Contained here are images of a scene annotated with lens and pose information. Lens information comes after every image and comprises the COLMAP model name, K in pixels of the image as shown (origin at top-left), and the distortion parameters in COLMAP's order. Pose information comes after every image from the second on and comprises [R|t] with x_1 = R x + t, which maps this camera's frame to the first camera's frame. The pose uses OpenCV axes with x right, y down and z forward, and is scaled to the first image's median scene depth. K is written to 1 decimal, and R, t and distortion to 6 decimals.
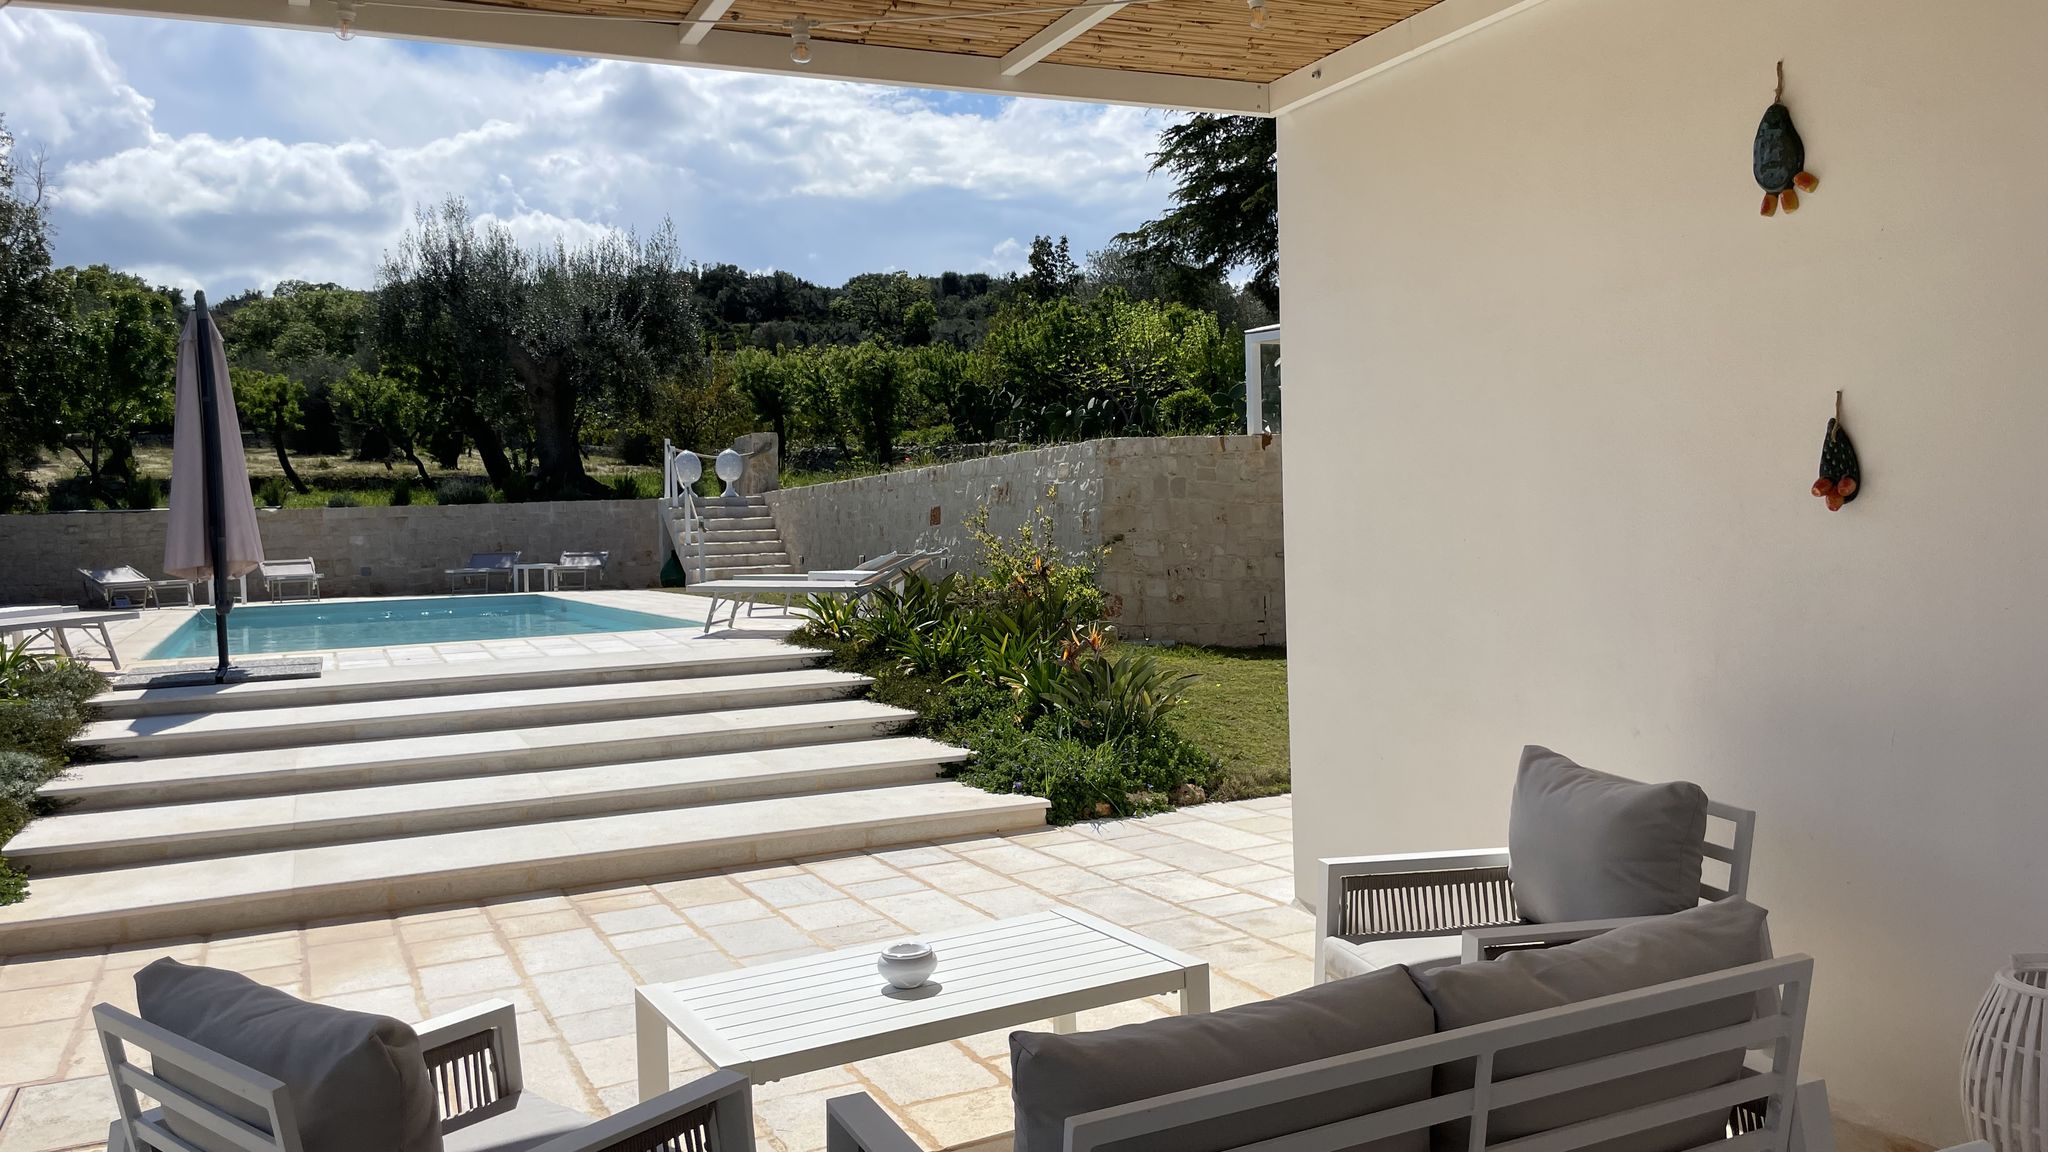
lens RADIAL K [[1557.4, 0, 1045.1], [0, 1557.4, 571.7], [0, 0, 1]] dist [0.087092, -0.123809]
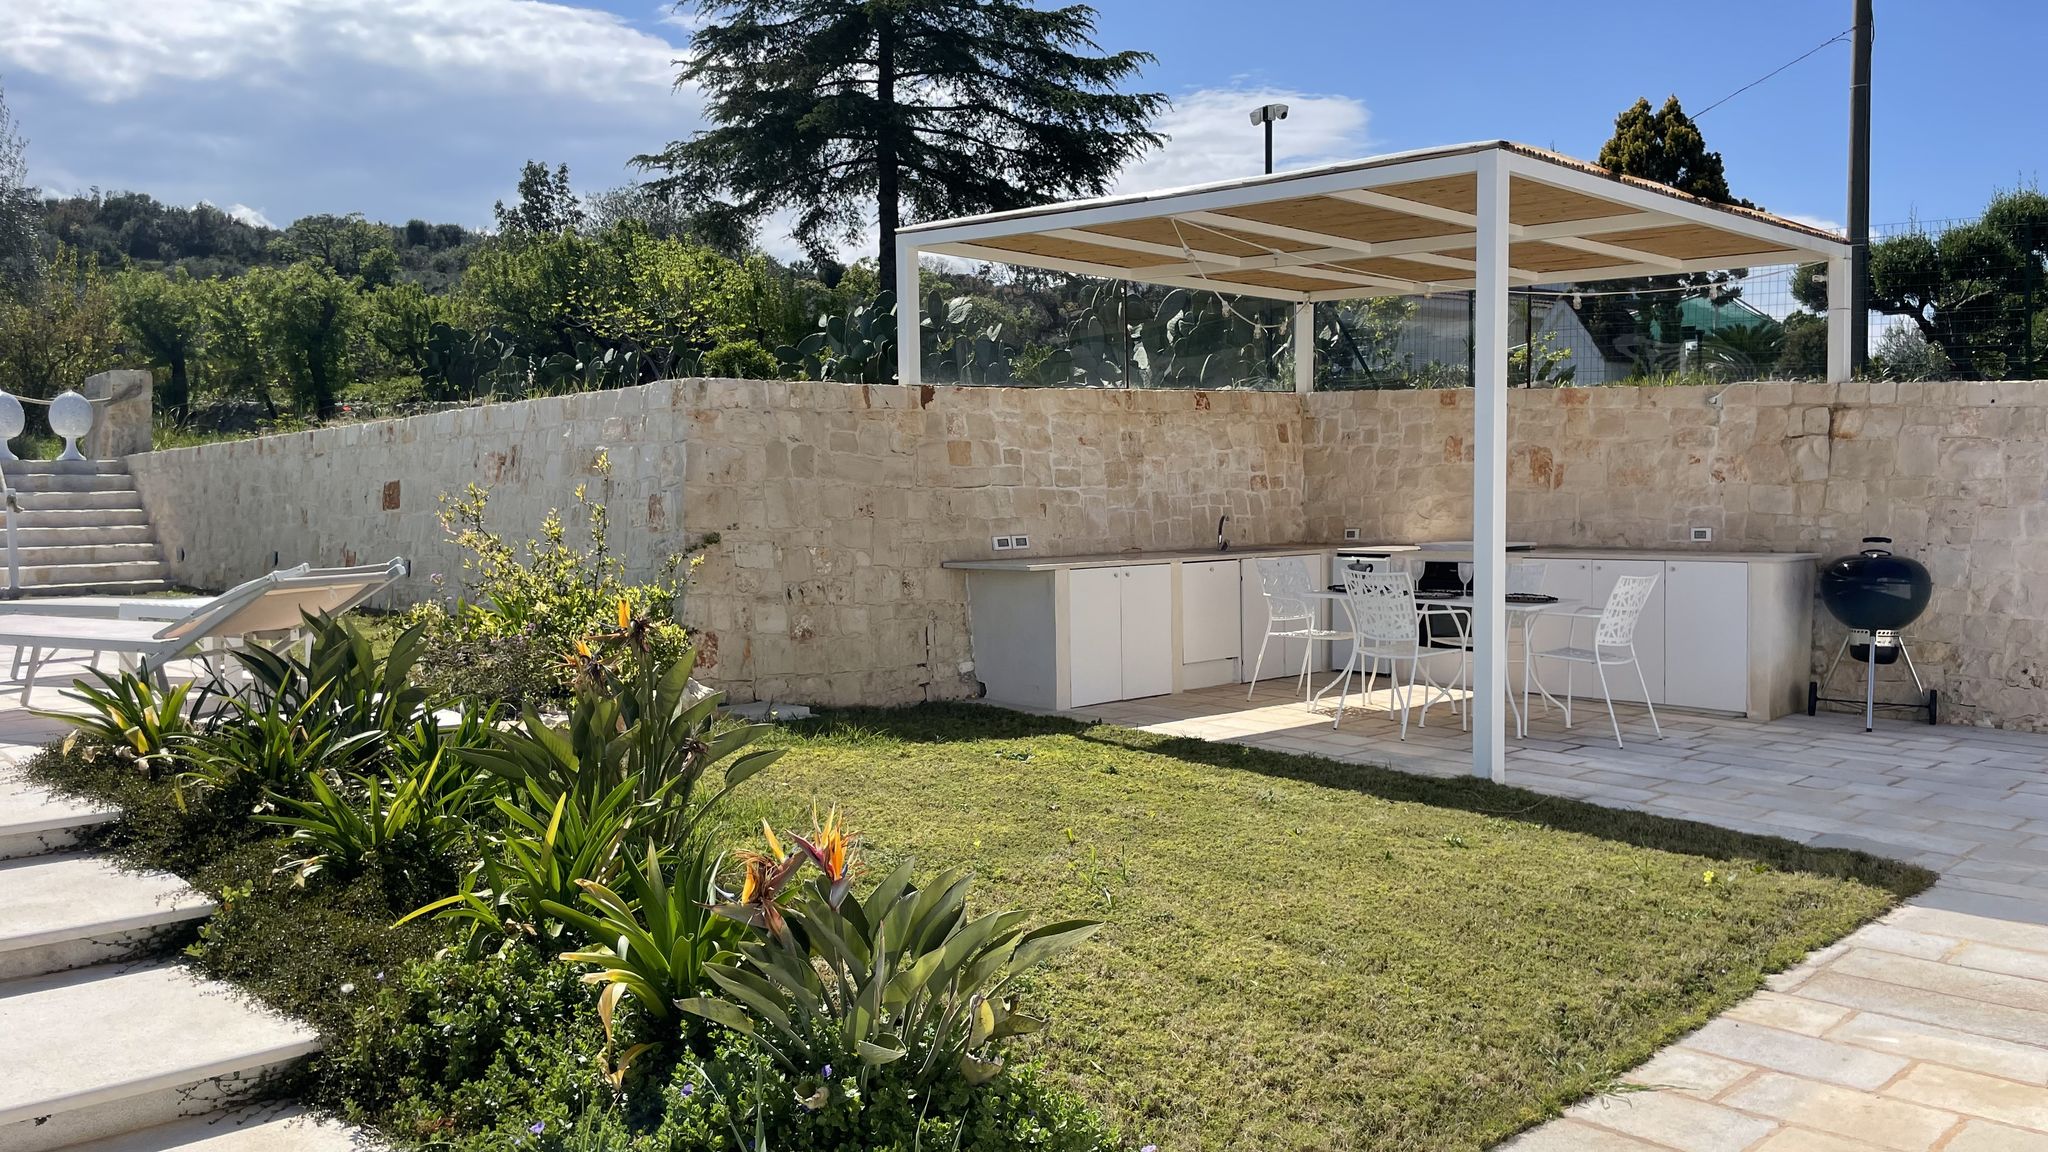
lens RADIAL K [[1557.4, 0, 1031.2], [0, 1557.4, 558.2], [0, 0, 1]] dist [0.087092, -0.123809]
pose [[0.951654, 0.006076, 0.307113, -0.017519], [-0.007023, 0.999973, 0.001980, -0.012599], [-0.307093, -0.004041, 0.951671, 0.285345]]
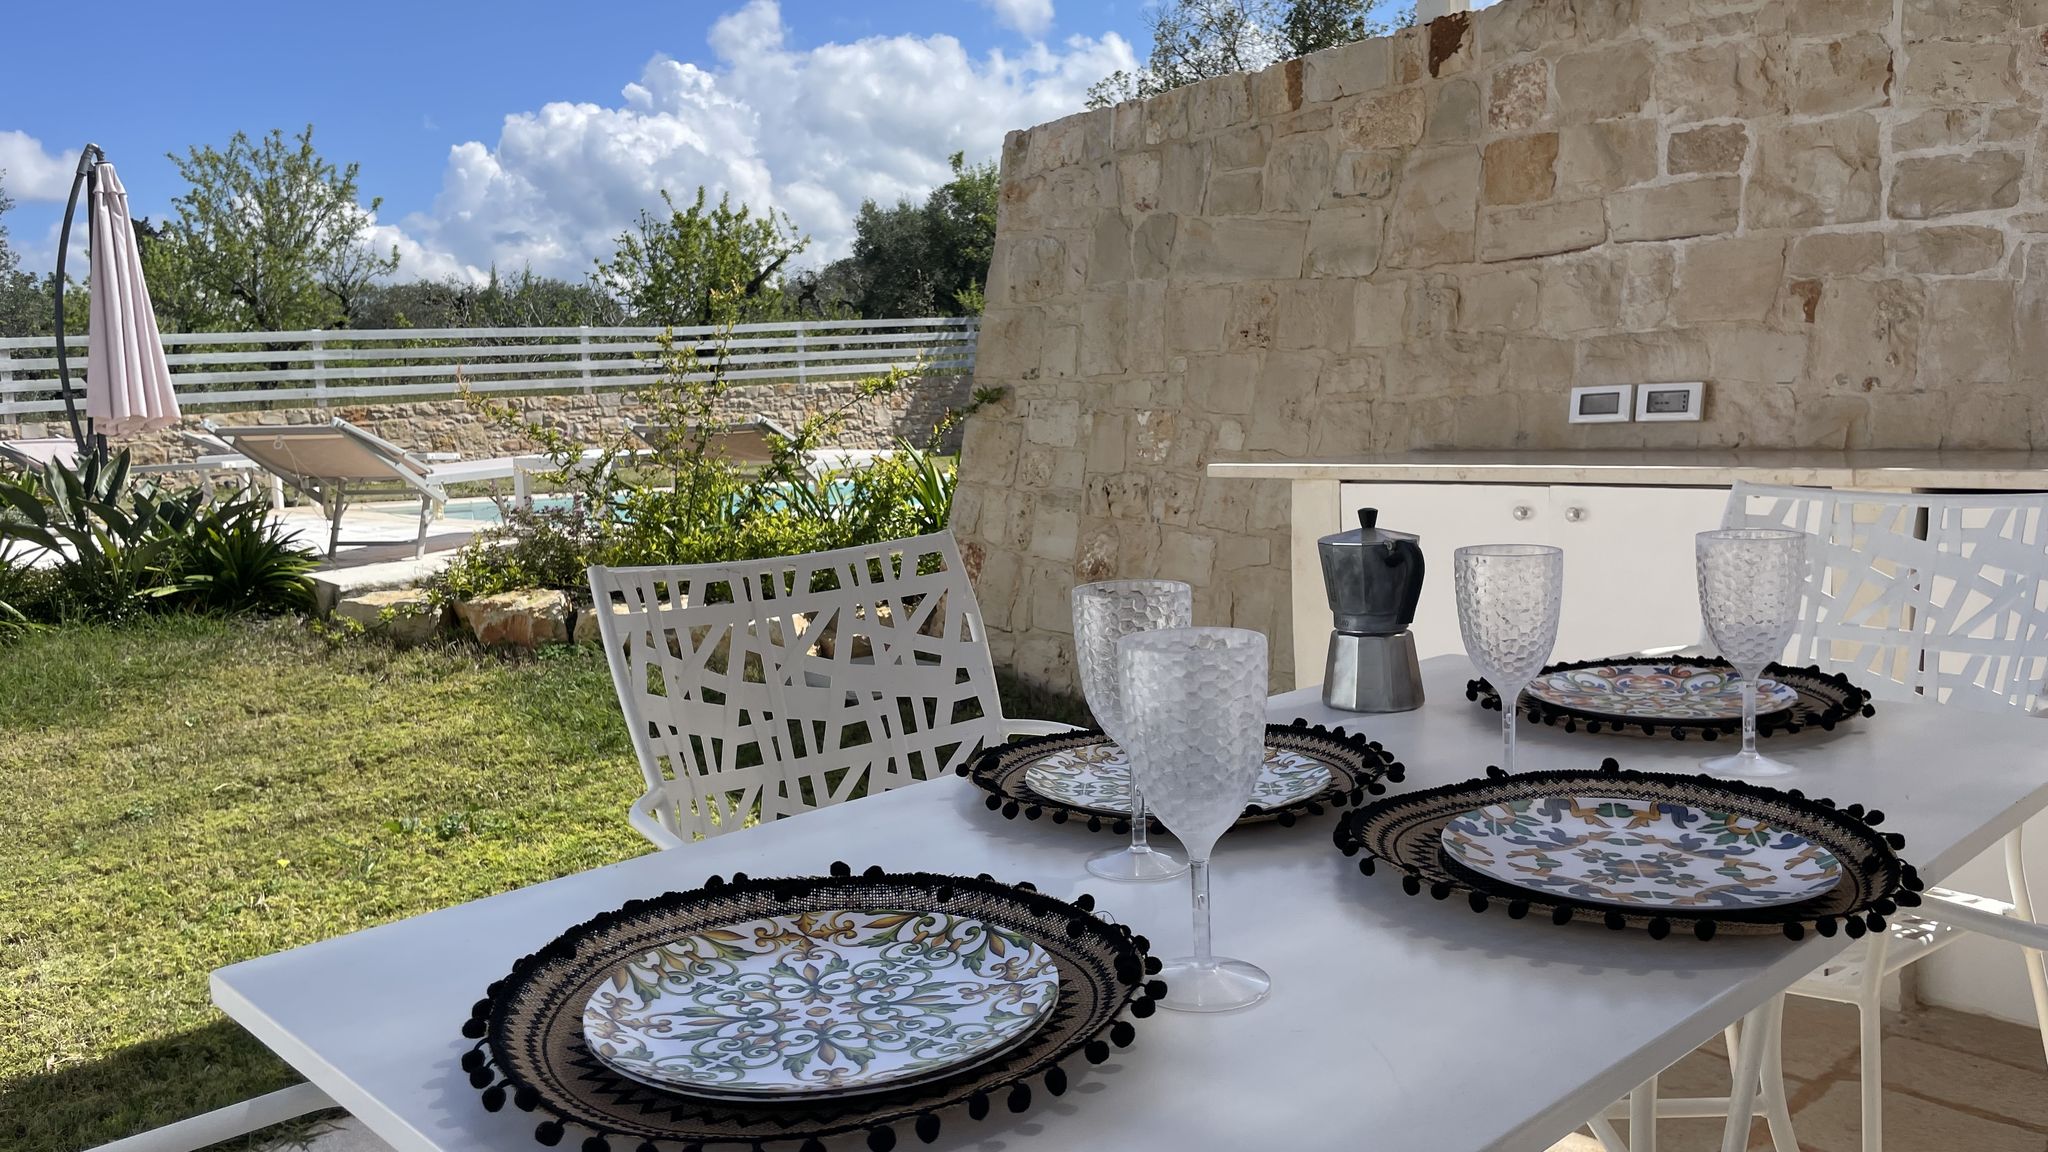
lens RADIAL K [[1557.4, 0, 1032.7], [0, 1557.4, 570.0], [0, 0, 1]] dist [0.087092, -0.123809]
pose [[0.261903, 0.119303, -0.957692, 0.327729], [-0.008197, 0.992569, 0.121406, -0.019902], [0.965059, -0.023947, 0.260935, 0.702116]]
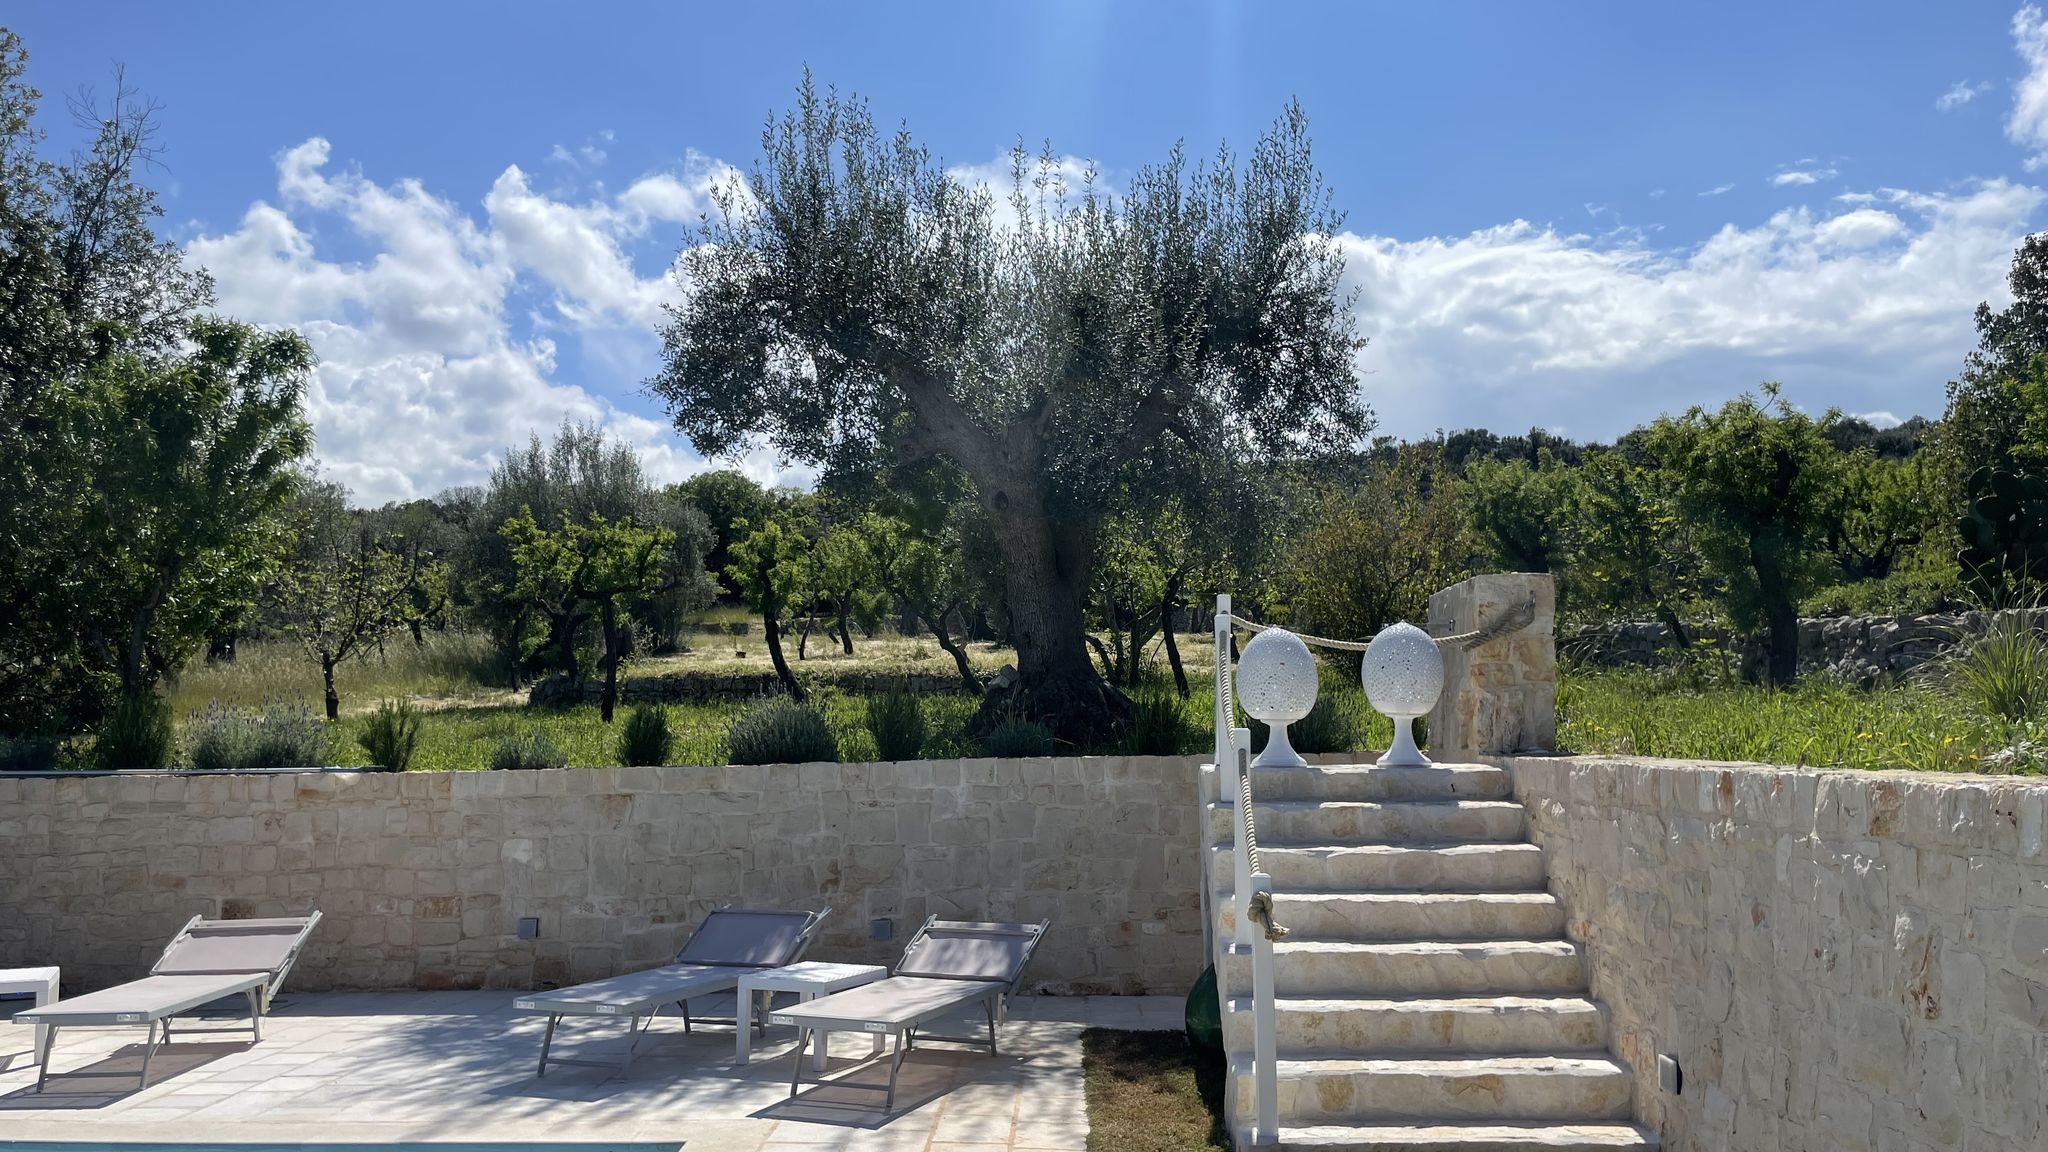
lens RADIAL K [[1557.4, 0, 1035.0], [0, 1557.4, 577.4], [0, 0, 1]] dist [0.087092, -0.123809]
pose [[0.888877, -0.022564, -0.457591, -0.164435], [-0.028752, 0.994070, -0.104870, -0.070153], [0.457243, 0.106373, 0.882957, 0.924662]]
